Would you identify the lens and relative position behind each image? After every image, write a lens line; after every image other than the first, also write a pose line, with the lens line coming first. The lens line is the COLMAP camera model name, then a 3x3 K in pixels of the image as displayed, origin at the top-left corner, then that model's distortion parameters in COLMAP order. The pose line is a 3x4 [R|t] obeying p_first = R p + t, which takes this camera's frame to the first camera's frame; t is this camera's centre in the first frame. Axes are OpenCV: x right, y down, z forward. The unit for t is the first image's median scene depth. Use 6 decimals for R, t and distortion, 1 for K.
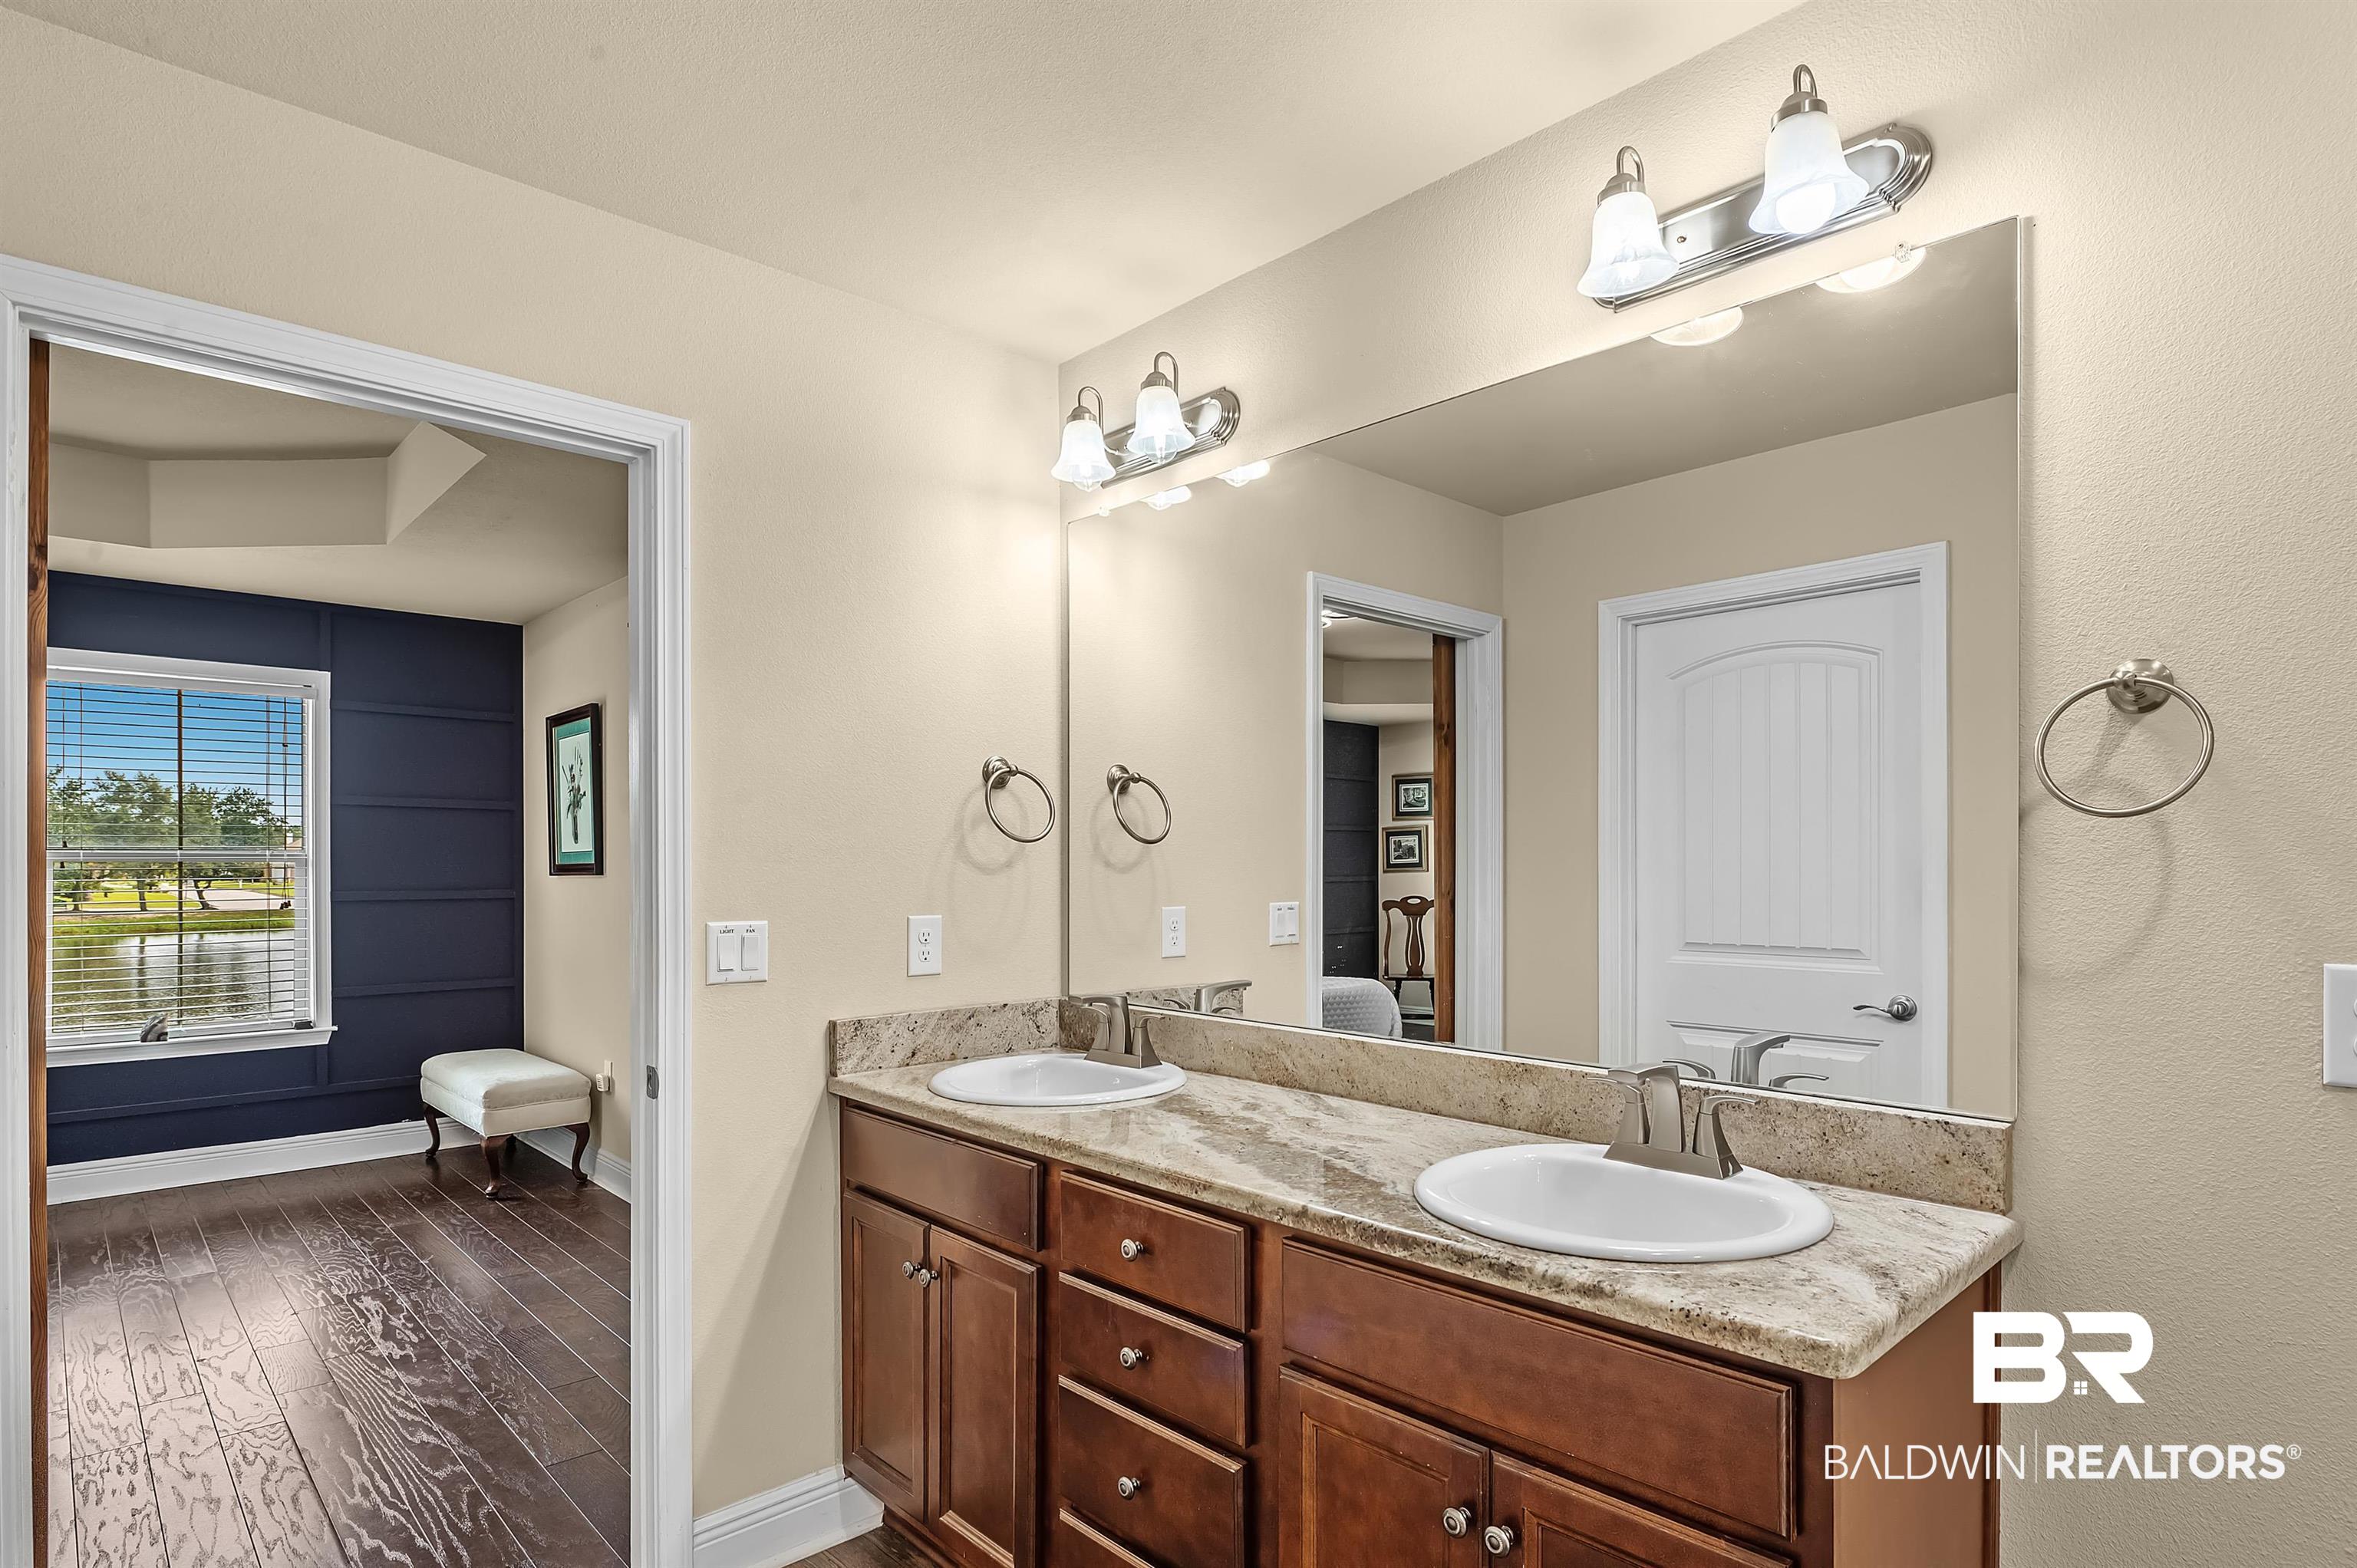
lens RADIAL K [[1257.2, 0, 1220.0], [0, 1257.2, 877.4], [0, 0, 1]] dist [-0.004027, -0.003979]
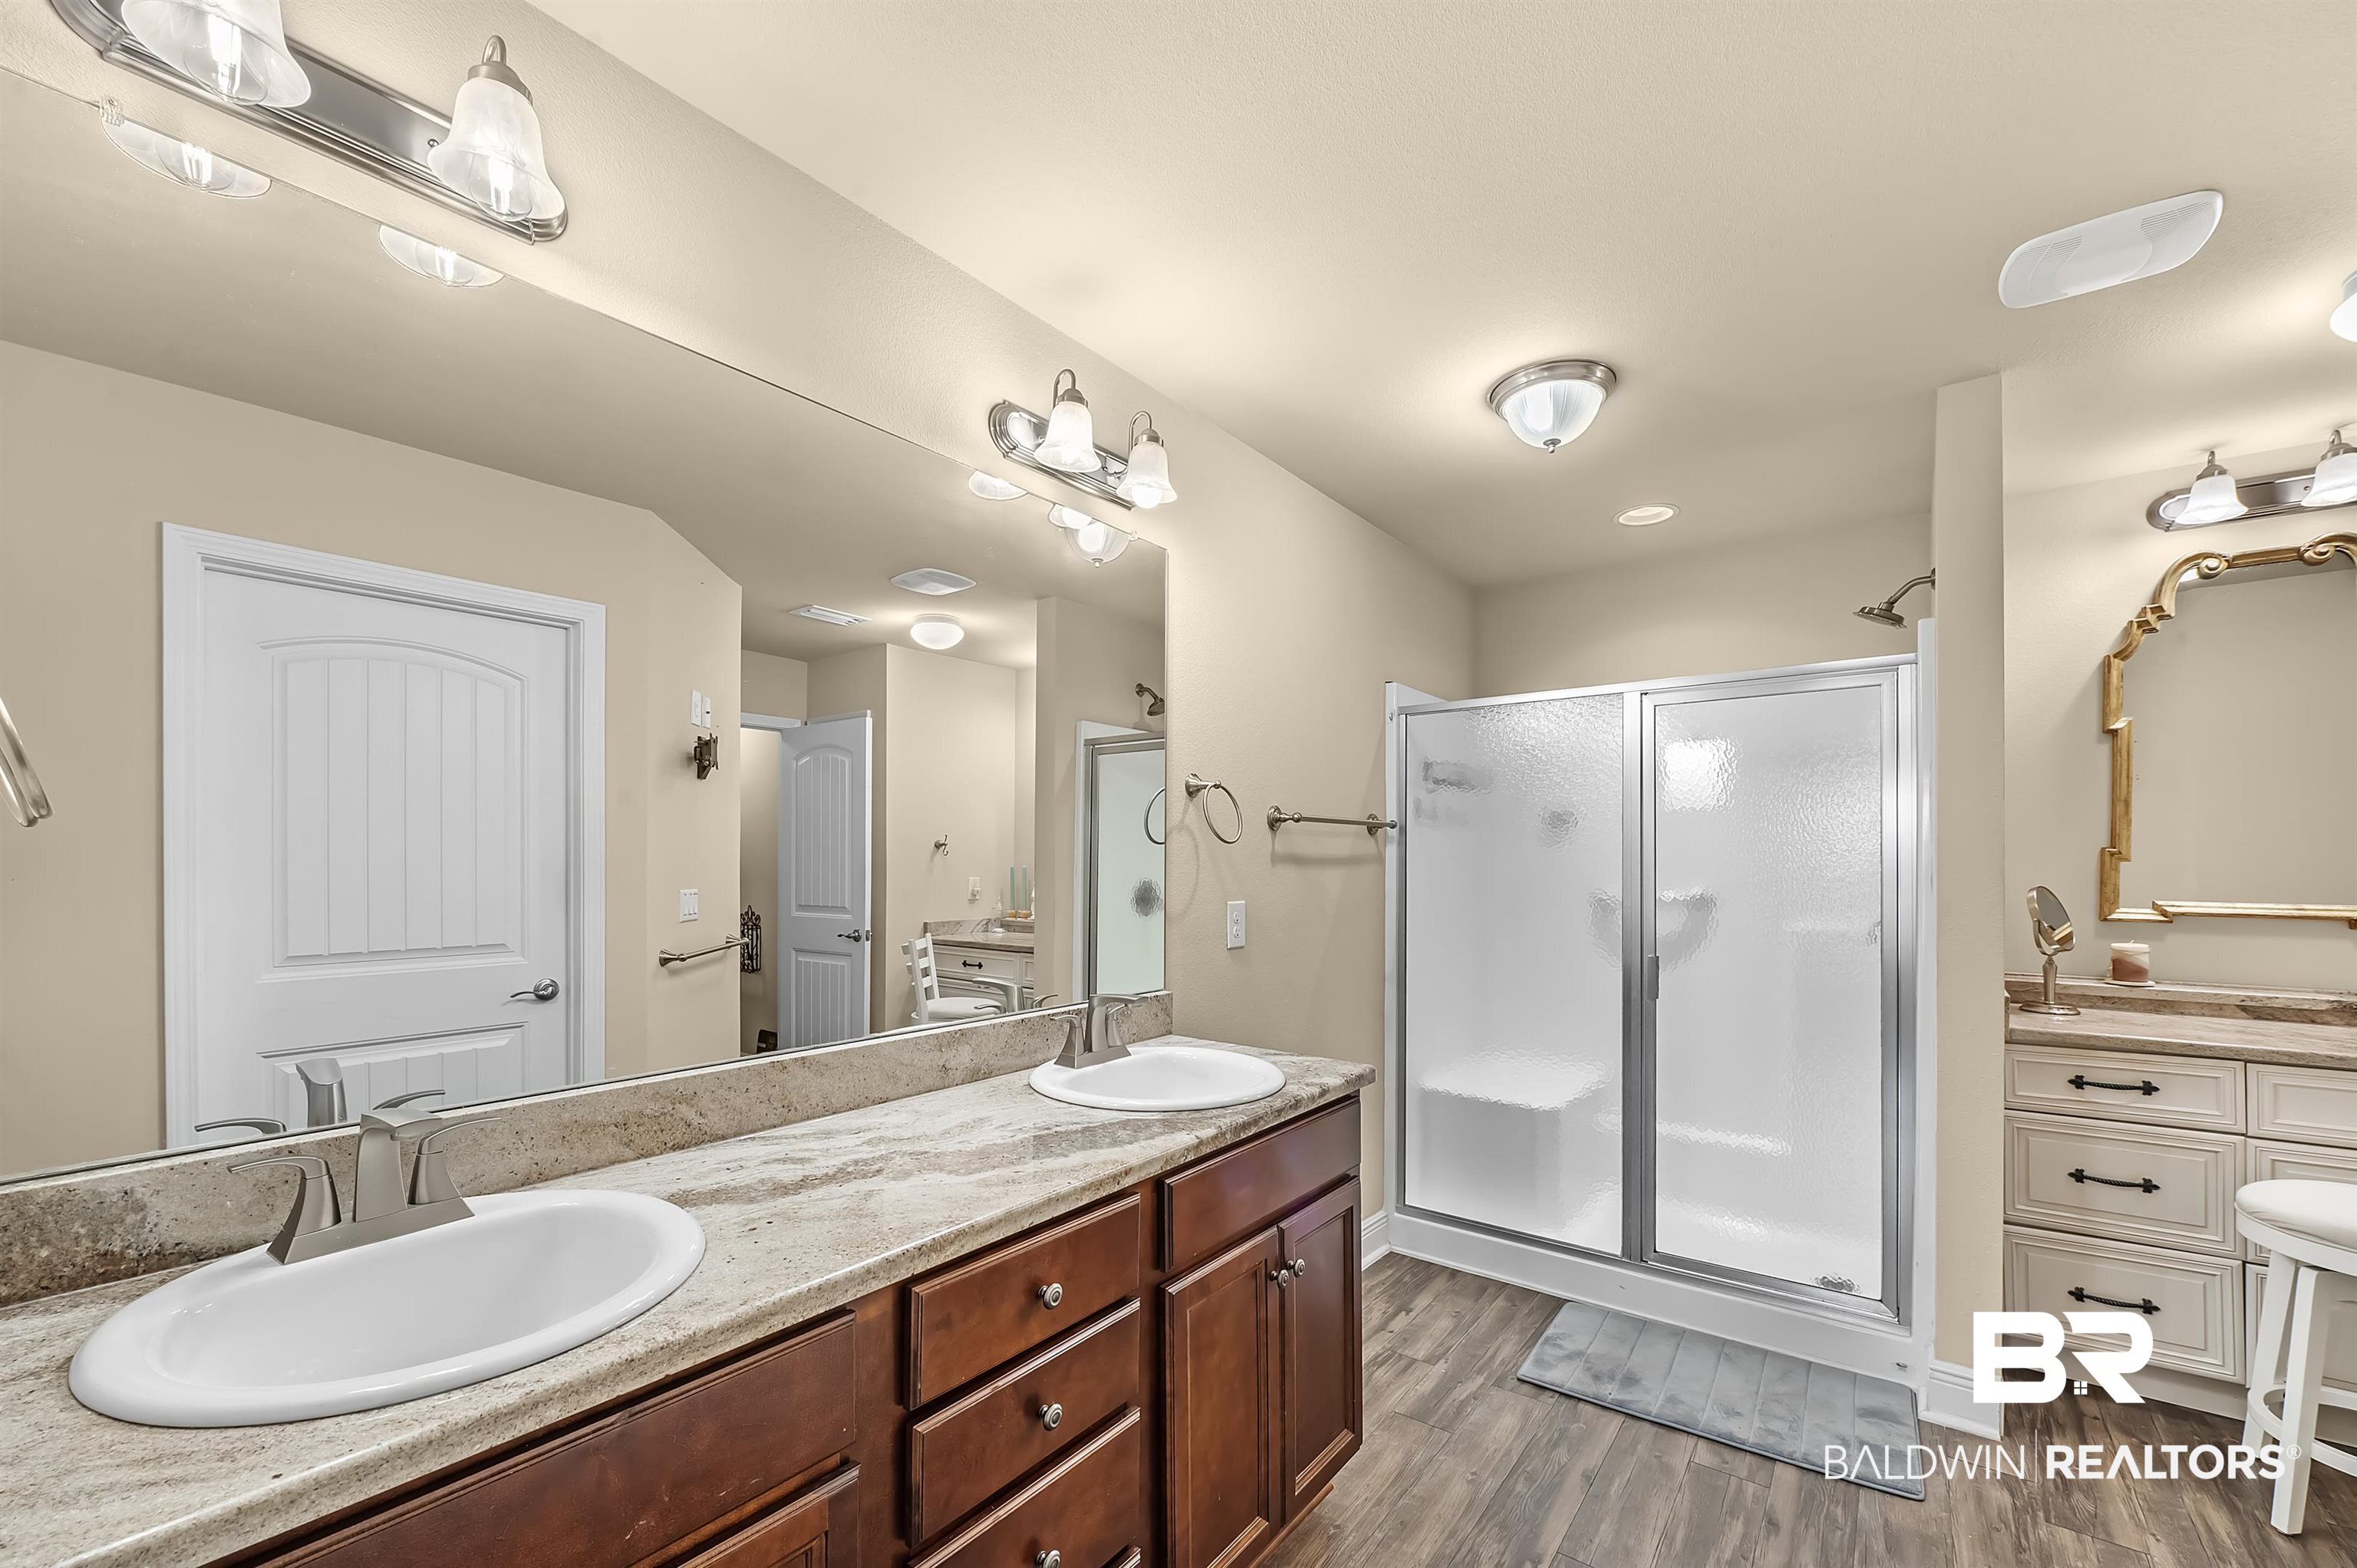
lens RADIAL K [[963.5, 0, 1174.0], [0, 963.5, 864.2], [0, 0, 1]] dist [-0.005926, -0.000846]
pose [[-0.166765, -0.000405, 0.985997, -0.663363], [0.012831, 0.999914, 0.002581, -0.010151], [-0.985913, 0.013082, -0.166745, 0.892800]]
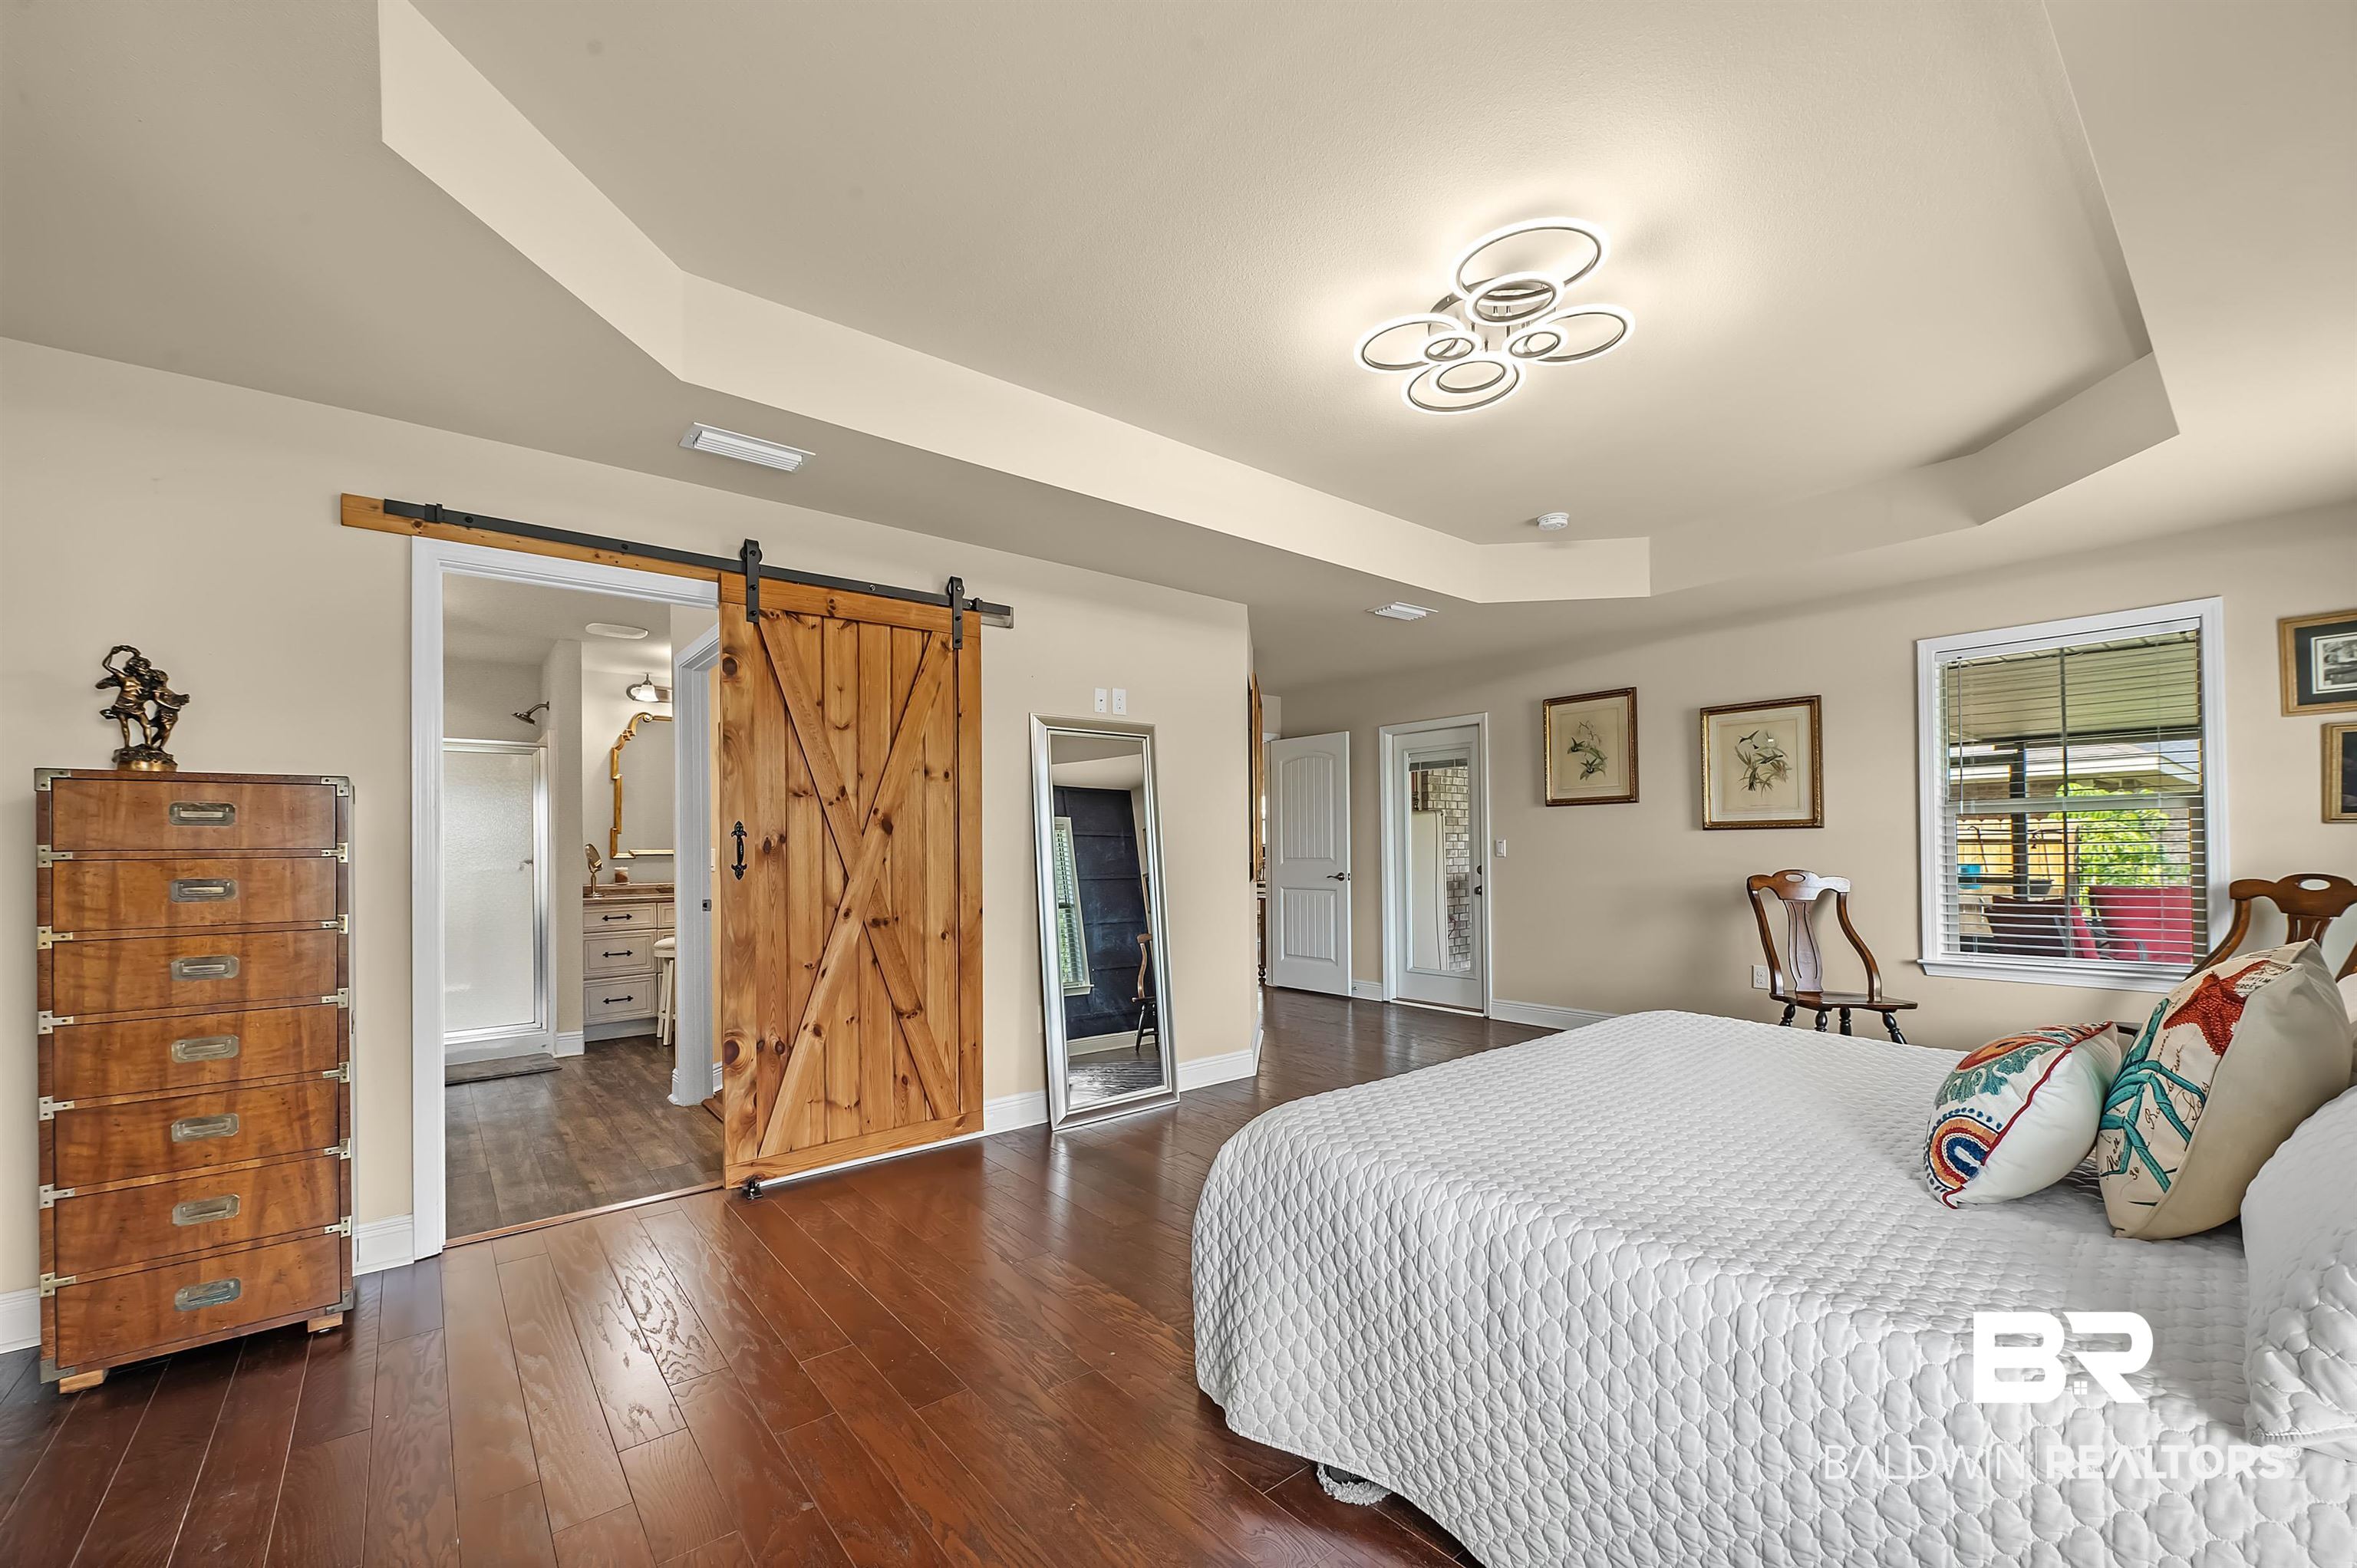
lens RADIAL K [[963.5, 0, 1210.9], [0, 963.5, 834.1], [0, 0, 1]] dist [-0.005926, -0.000846]
pose [[-0.998430, 0.011760, 0.054768, -2.722468], [0.011839, 0.999929, 0.001115, 0.060653], [-0.054751, 0.001761, -0.998498, 3.953633]]
